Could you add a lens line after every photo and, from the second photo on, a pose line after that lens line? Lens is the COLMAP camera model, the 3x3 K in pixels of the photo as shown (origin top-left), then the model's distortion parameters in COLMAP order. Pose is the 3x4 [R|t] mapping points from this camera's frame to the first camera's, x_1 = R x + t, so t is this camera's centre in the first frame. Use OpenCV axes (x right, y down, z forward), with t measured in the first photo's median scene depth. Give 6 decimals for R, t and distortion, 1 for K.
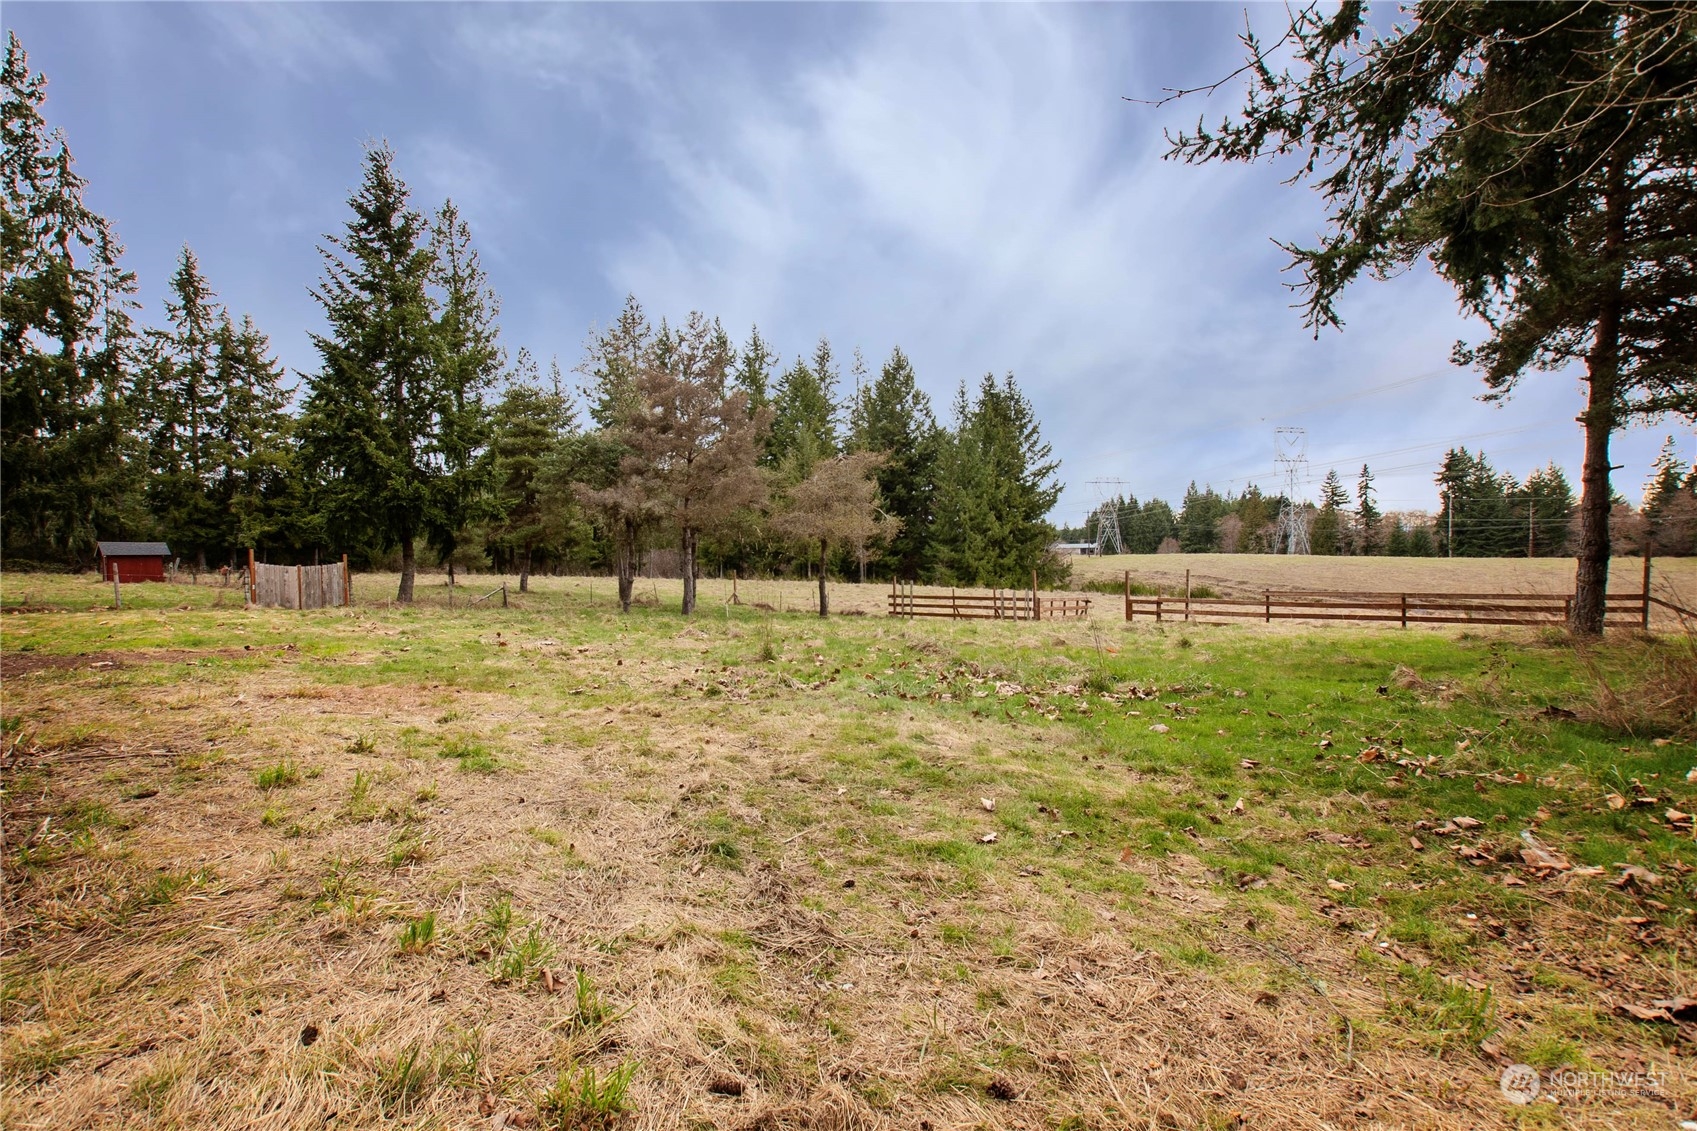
lens RADIAL K [[813.4, 0, 838.2], [0, 813.4, 571.4], [0, 0, 1]] dist [-0.002216, 0.000815]
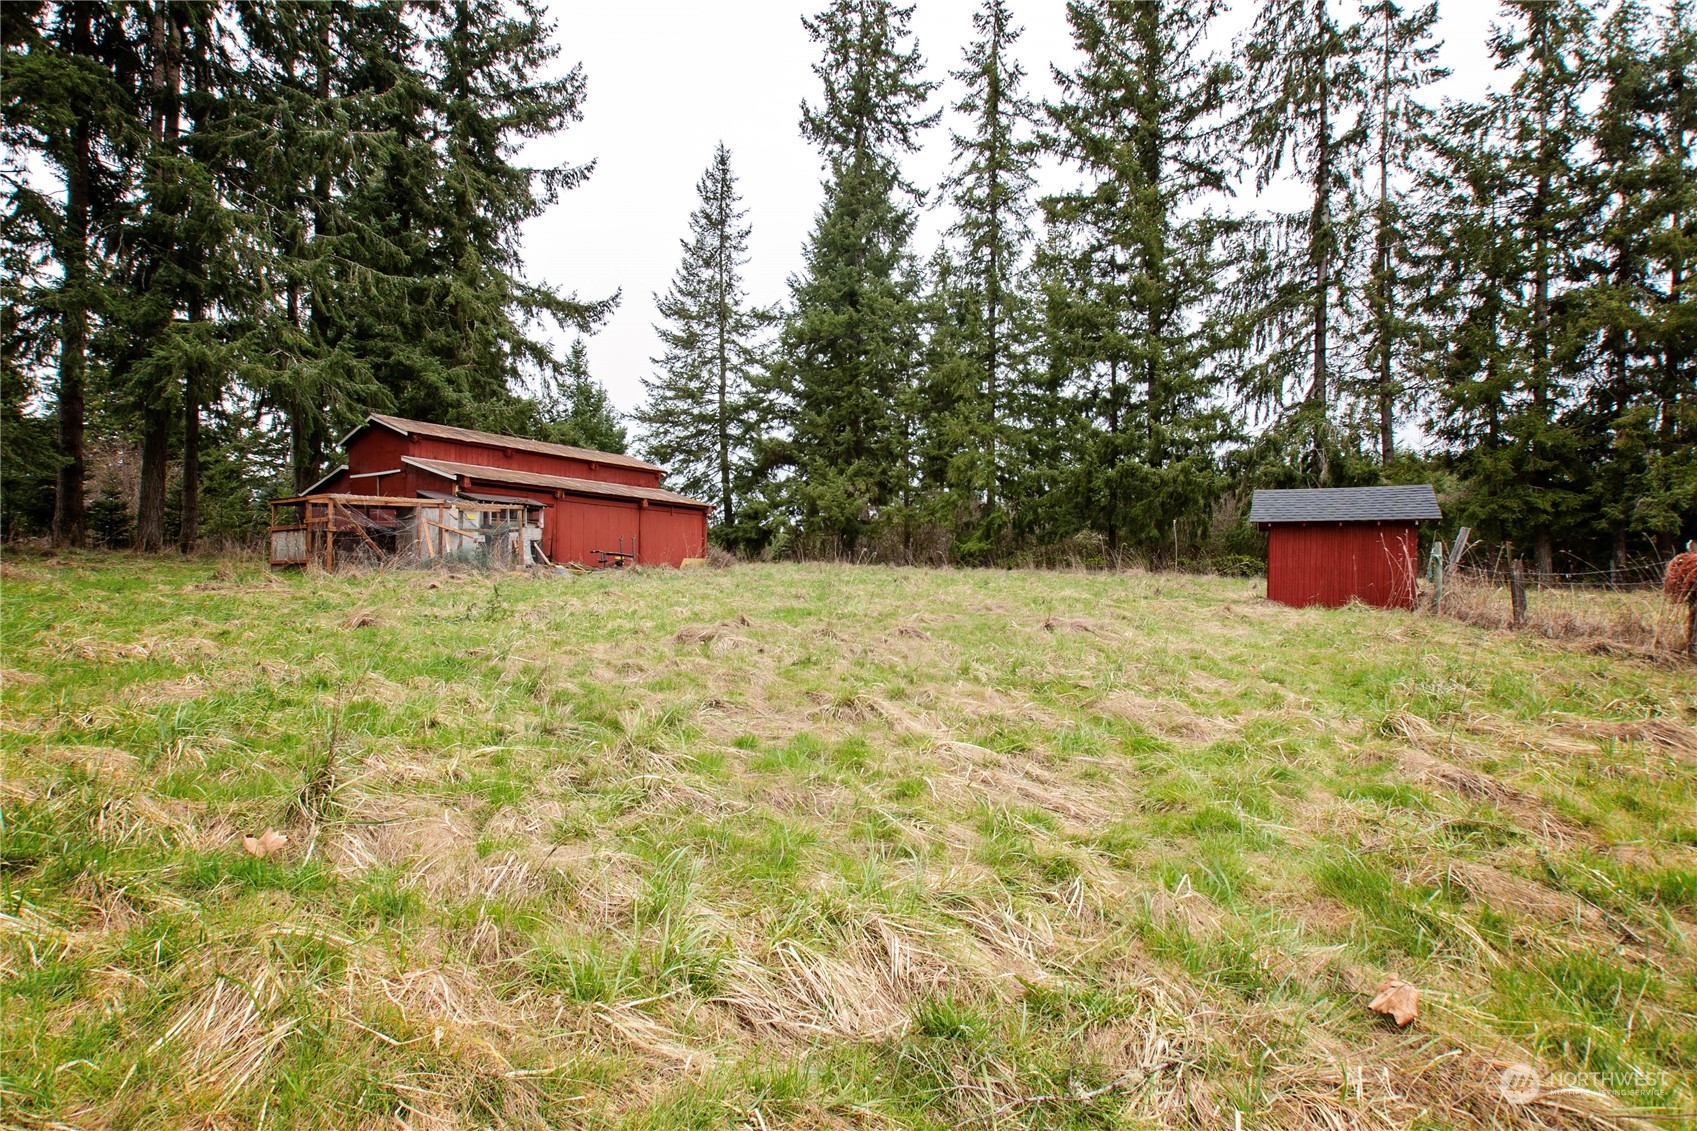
lens RADIAL K [[813.4, 0, 838.2], [0, 813.4, 571.4], [0, 0, 1]] dist [-0.002216, 0.000815]
pose [[0.192760, 0.020050, -0.981041, -0.393343], [-0.033609, 0.999340, 0.013820, 0.001962], [0.980670, 0.030308, 0.193307, 0.498913]]
